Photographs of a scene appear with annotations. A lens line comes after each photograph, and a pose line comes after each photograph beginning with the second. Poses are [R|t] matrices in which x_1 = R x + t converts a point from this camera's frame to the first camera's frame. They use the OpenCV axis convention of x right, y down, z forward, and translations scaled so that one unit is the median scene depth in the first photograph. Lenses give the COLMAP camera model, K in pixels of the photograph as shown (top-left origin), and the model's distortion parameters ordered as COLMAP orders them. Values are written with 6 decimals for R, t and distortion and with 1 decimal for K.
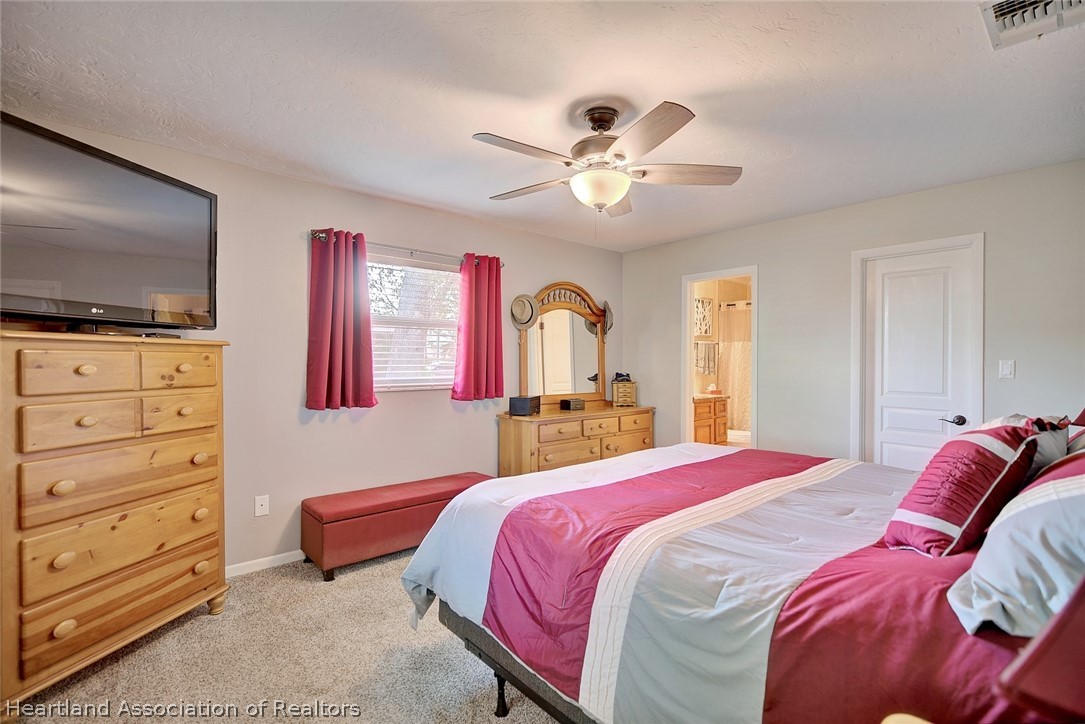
lens RADIAL K [[494.5, 0, 542.5], [0, 494.5, 362.0], [0, 0, 1]] dist [-0.000472, -0.000173]
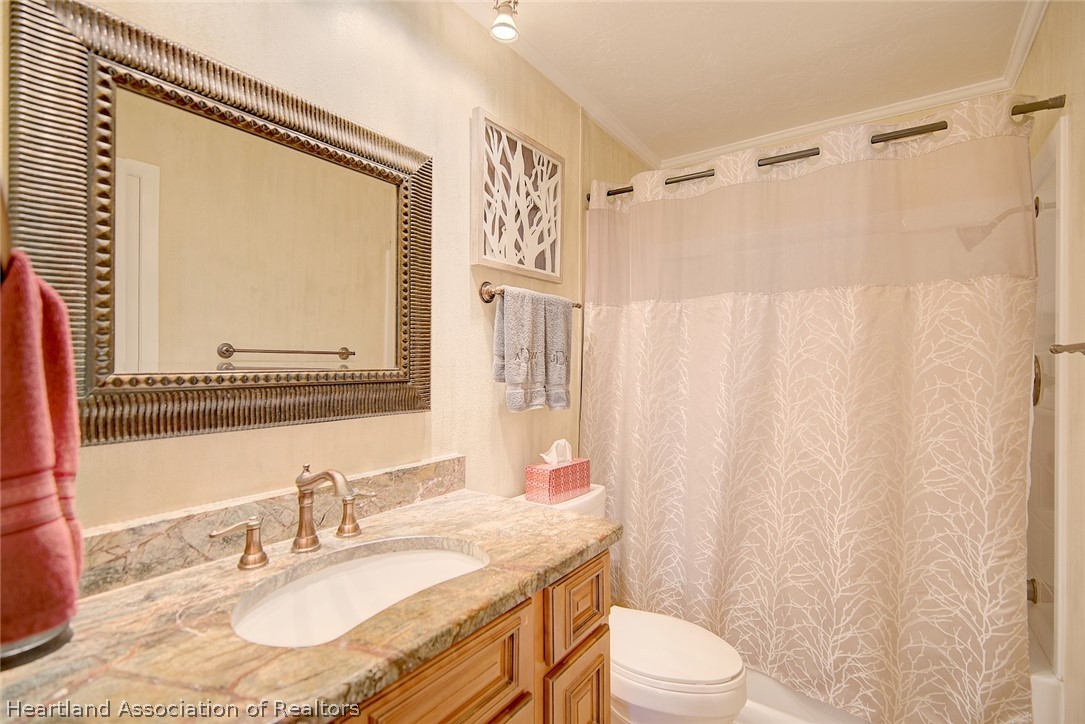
lens RADIAL K [[494.5, 0, 542.5], [0, 494.5, 362.0], [0, 0, 1]] dist [-0.000472, -0.000173]
pose [[0.974013, 0.004089, 0.226454, 0.265886], [-0.002641, 0.999974, -0.006697, 0.000216], [-0.226475, 0.005925, 0.973999, 0.714779]]
